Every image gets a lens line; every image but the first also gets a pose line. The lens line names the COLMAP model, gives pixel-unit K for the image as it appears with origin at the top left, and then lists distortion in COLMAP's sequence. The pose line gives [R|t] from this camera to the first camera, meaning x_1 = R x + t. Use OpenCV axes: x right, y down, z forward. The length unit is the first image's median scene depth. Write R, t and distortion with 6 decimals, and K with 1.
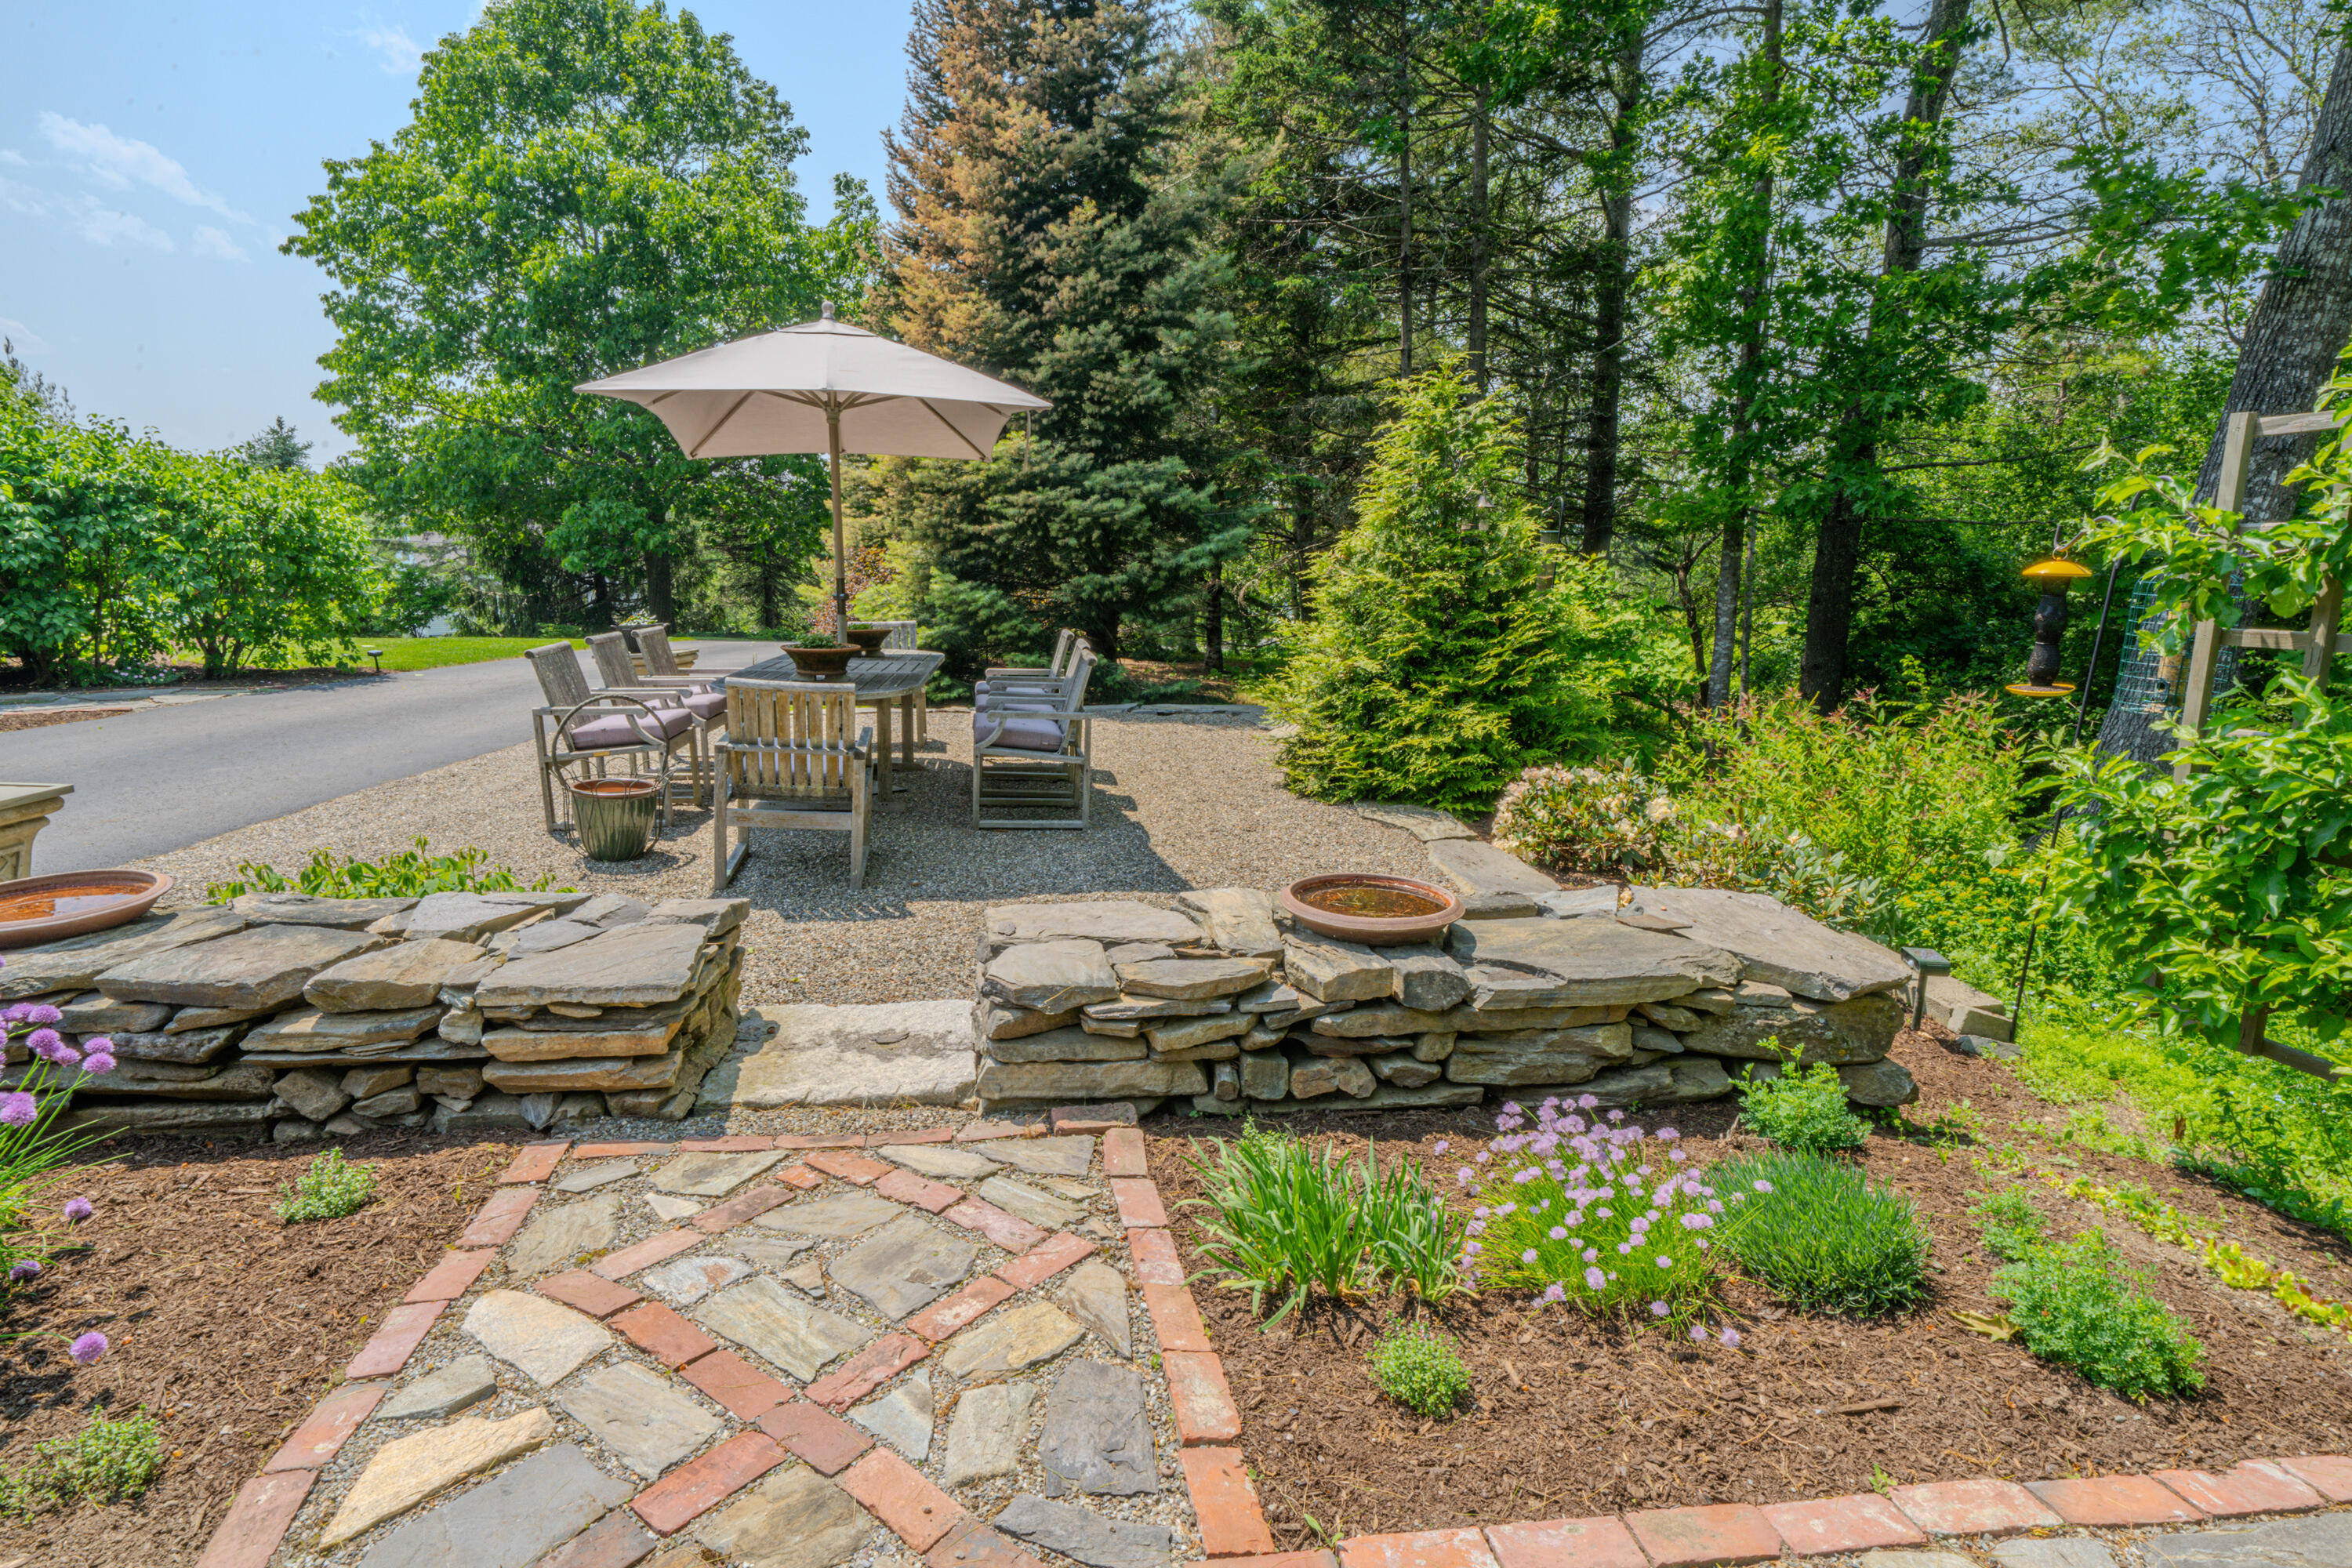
lens RADIAL K [[1251.4, 0, 1176.0], [0, 1251.4, 784.0], [0, 0, 1]] dist [0.000119, 0.000595]
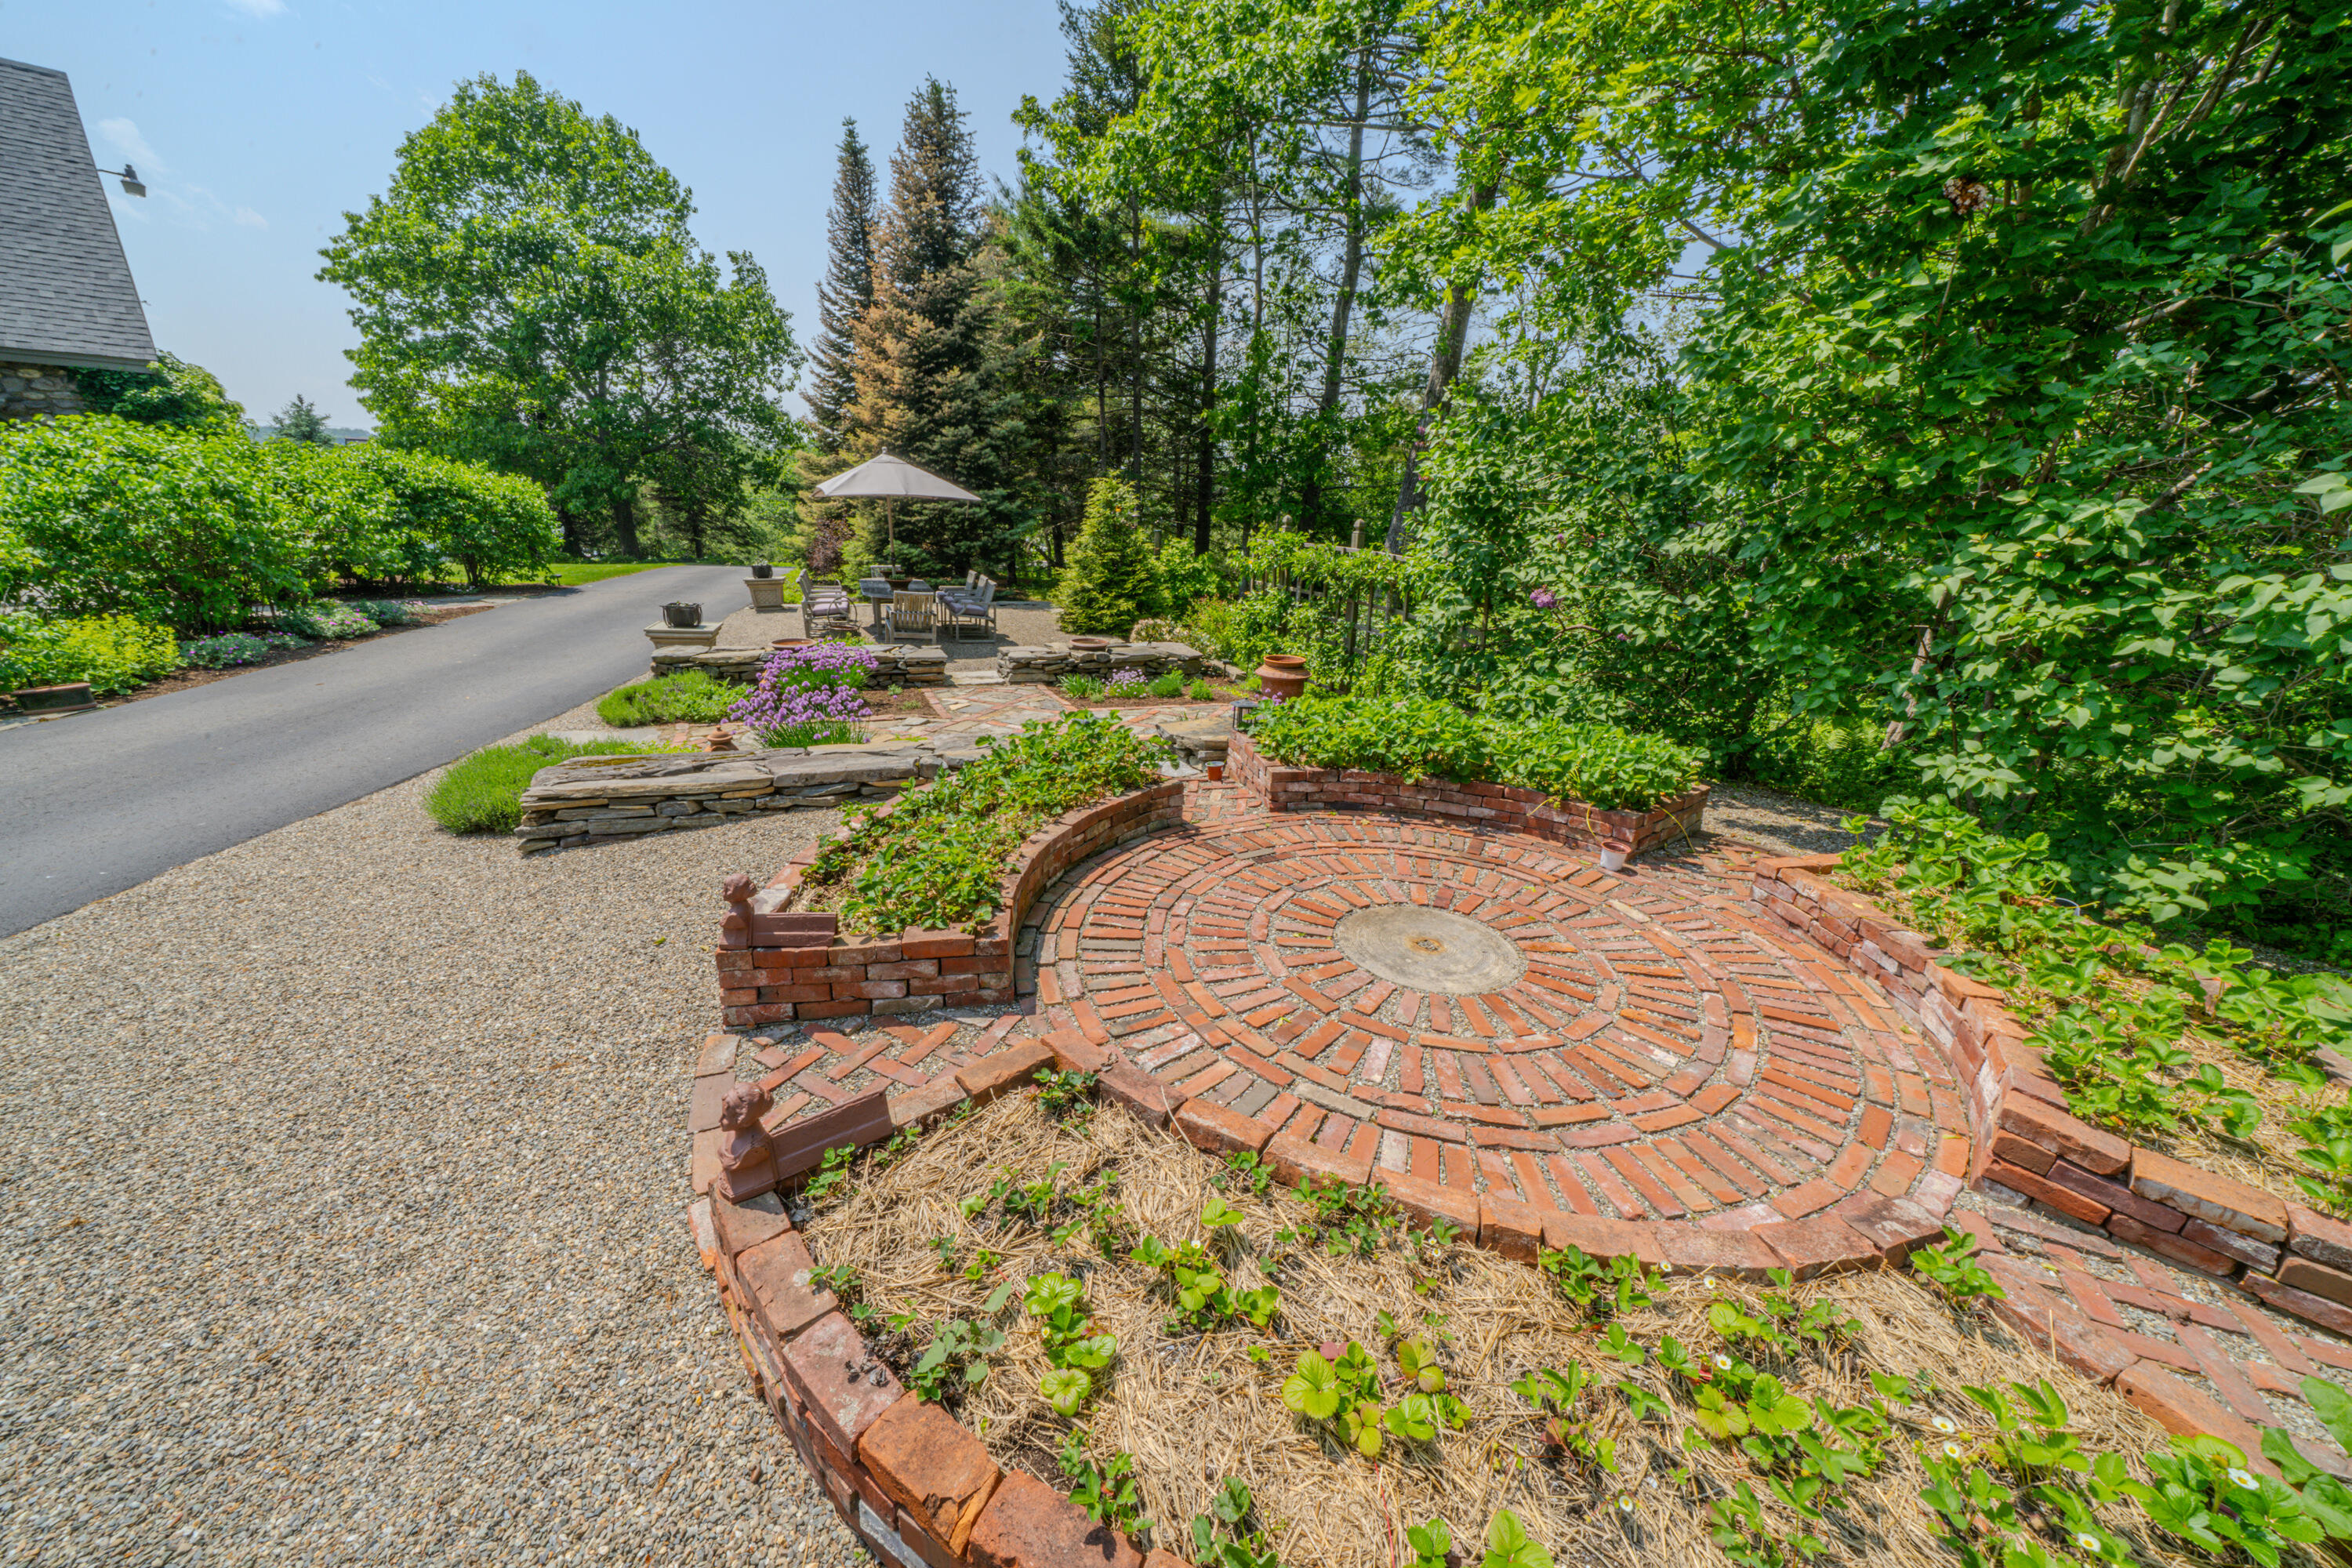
lens RADIAL K [[792.6, 0, 1176.0], [0, 792.6, 784.0], [0, 0, 1]] dist [-0.006601, -0.000087]
pose [[0.968239, -0.060484, 0.242599, -0.071541], [0.020760, 0.986396, 0.163072, 0.037204], [-0.249162, -0.152856, 0.956323, -0.511061]]
